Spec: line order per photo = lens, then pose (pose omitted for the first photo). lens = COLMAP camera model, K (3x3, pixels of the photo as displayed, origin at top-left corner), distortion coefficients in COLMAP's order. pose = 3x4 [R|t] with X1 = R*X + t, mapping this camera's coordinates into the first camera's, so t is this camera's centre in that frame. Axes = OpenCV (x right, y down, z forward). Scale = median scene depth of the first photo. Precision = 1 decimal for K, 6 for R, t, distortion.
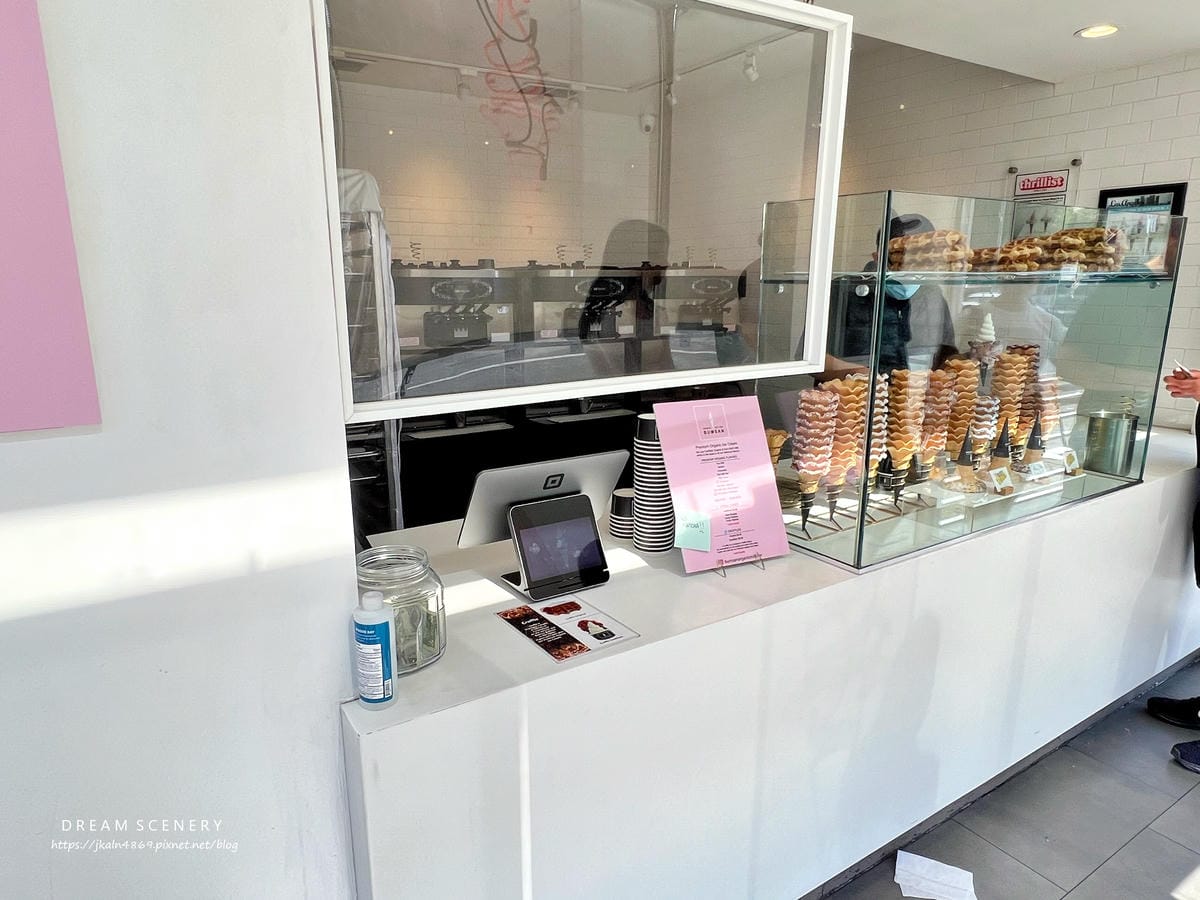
lens RADIAL K [[740.9, 0, 600.0], [0, 740.9, 450.0], [0, 0, 1]] dist [0.000932, -0.004051]
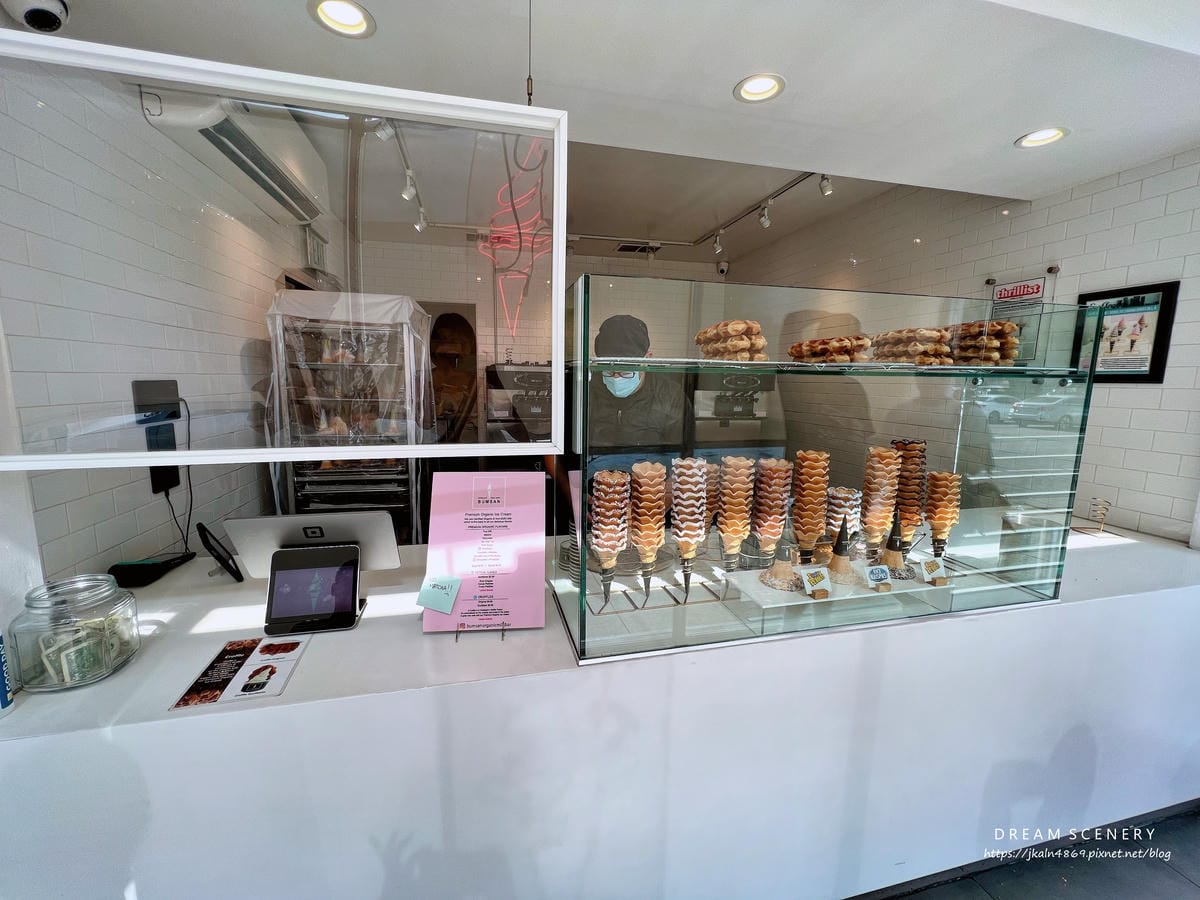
lens RADIAL K [[477.8, 0, 595.5], [0, 477.8, 442.9], [0, 0, 1]] dist [-0.002118, 0.000077]
pose [[0.944849, 0.060429, -0.321884, 0.455303], [-0.089894, 0.992934, -0.077462, -0.061069], [0.314929, 0.102125, 0.943605, 0.319280]]
